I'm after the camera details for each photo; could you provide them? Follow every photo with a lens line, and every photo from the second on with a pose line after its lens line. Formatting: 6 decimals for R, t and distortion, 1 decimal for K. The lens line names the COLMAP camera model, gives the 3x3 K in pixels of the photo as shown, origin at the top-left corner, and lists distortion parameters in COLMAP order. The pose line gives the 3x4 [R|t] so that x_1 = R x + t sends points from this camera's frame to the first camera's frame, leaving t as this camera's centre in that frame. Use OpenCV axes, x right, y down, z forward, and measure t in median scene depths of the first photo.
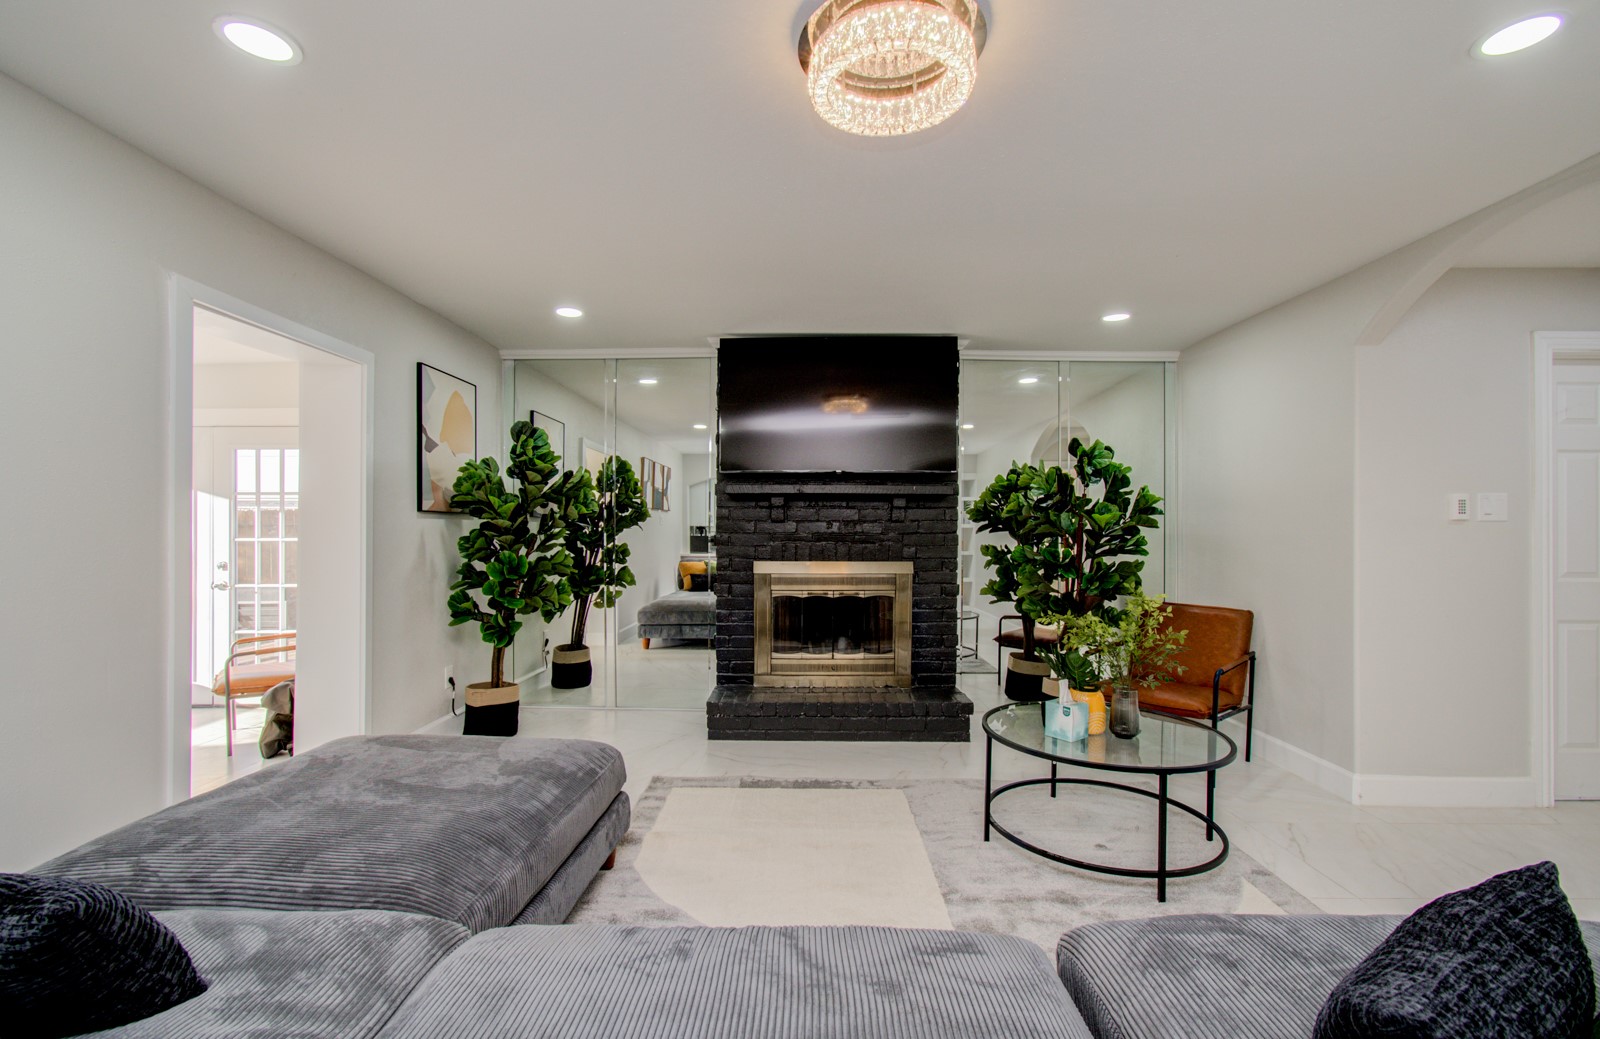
lens RADIAL K [[697.9, 0, 795.3], [0, 697.9, 549.8], [0, 0, 1]] dist [-0.040864, 0.000187]
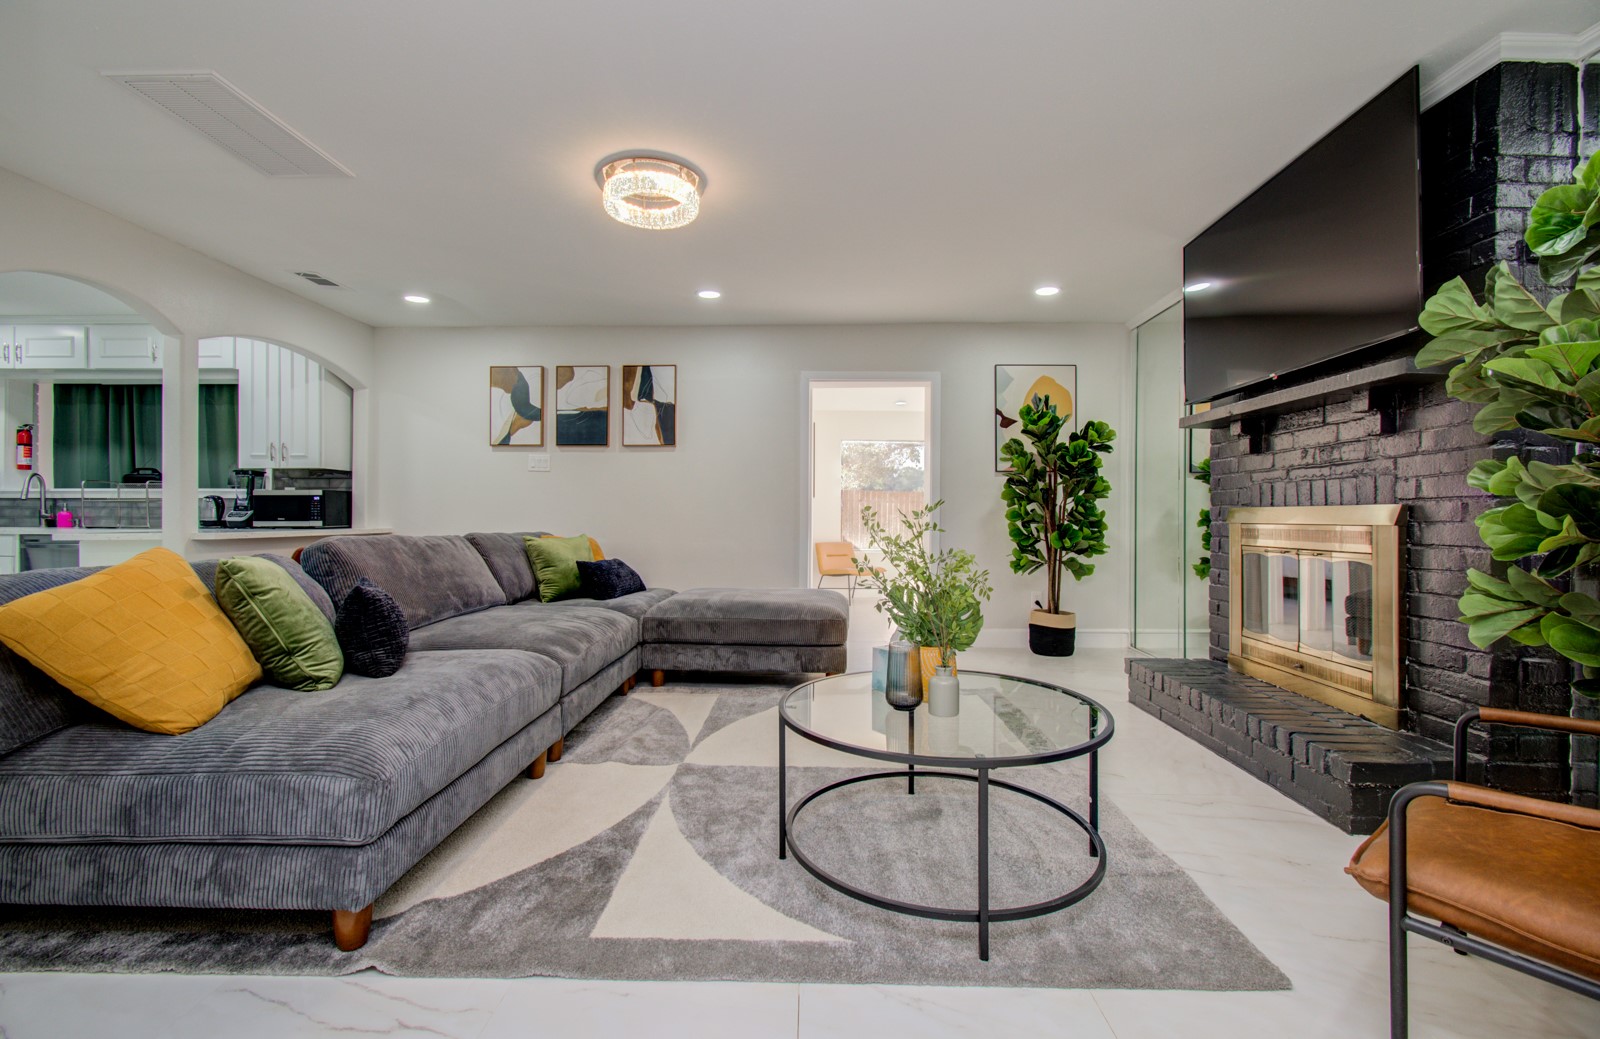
lens RADIAL K [[693.8, 0, 798.0], [0, 693.8, 523.7], [0, 0, 1]] dist [-0.002599, 0.000648]
pose [[0.000668, 0.012265, -0.999925, 0.783138], [-0.031131, 0.999440, 0.012238, 0.042317], [0.999515, 0.031121, 0.001050, 0.555833]]
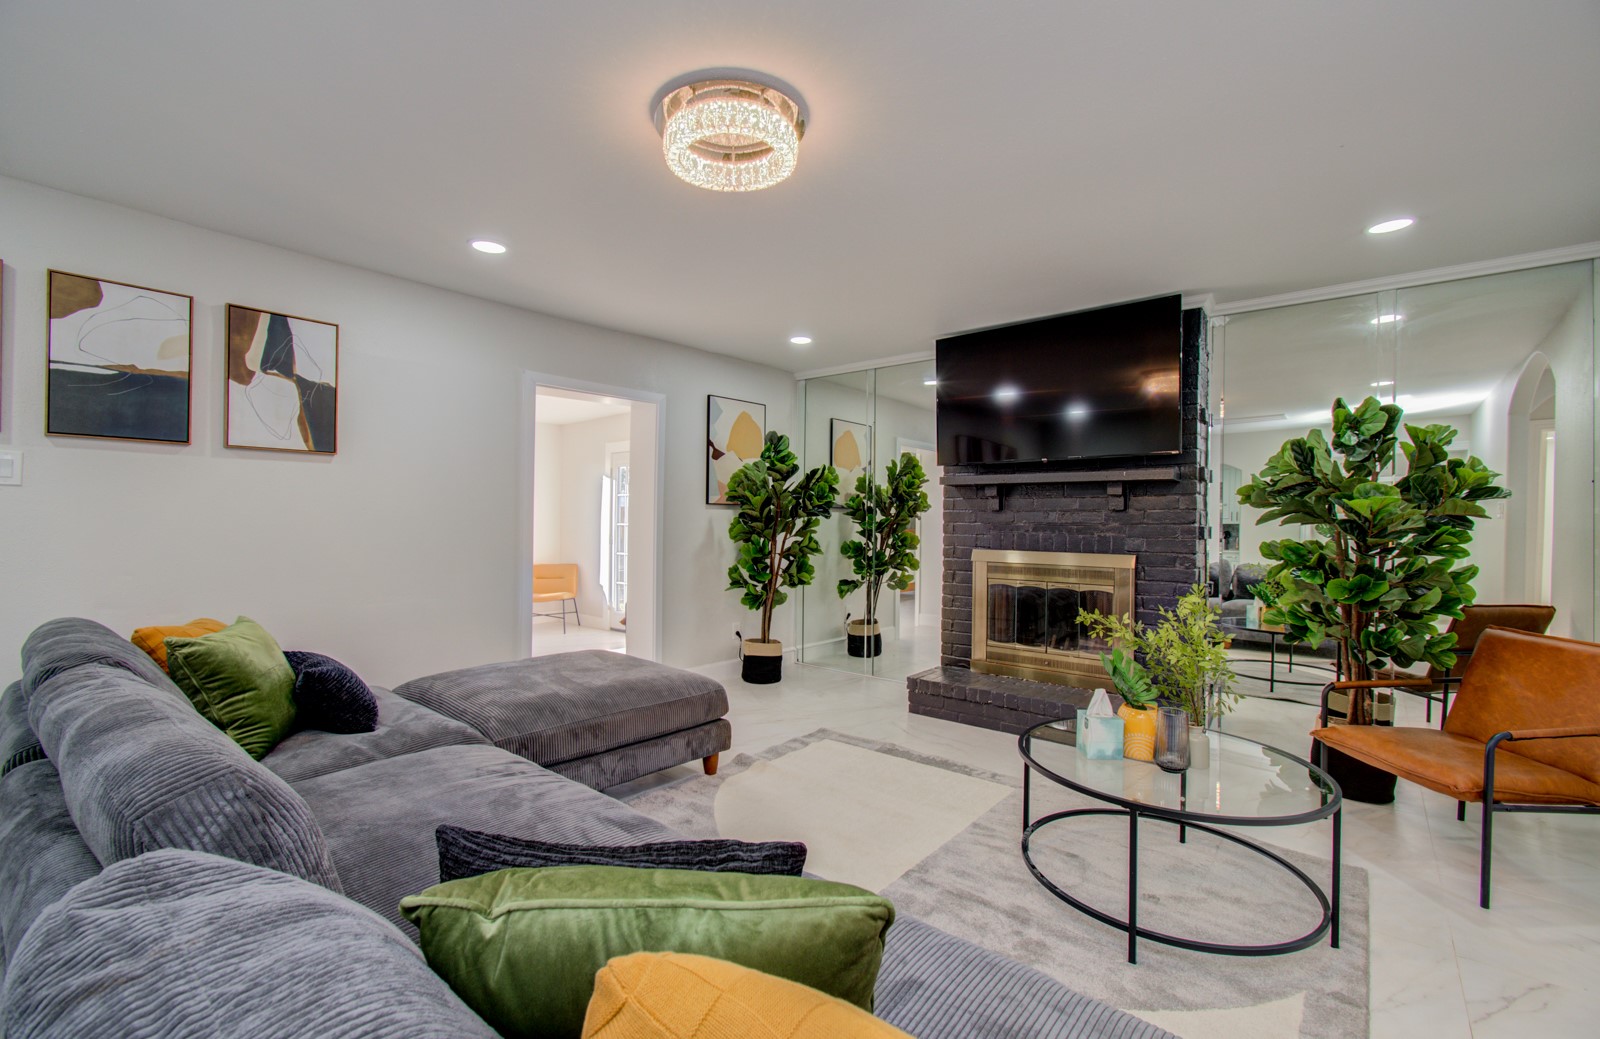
lens RADIAL K [[693.8, 0, 798.0], [0, 693.8, 523.7], [0, 0, 1]] dist [-0.002599, 0.000648]
pose [[0.782062, 0.006239, -0.623170, 0.408647], [-0.022561, 0.999578, -0.018306, 0.003435], [0.622792, 0.028376, 0.781872, 0.040327]]
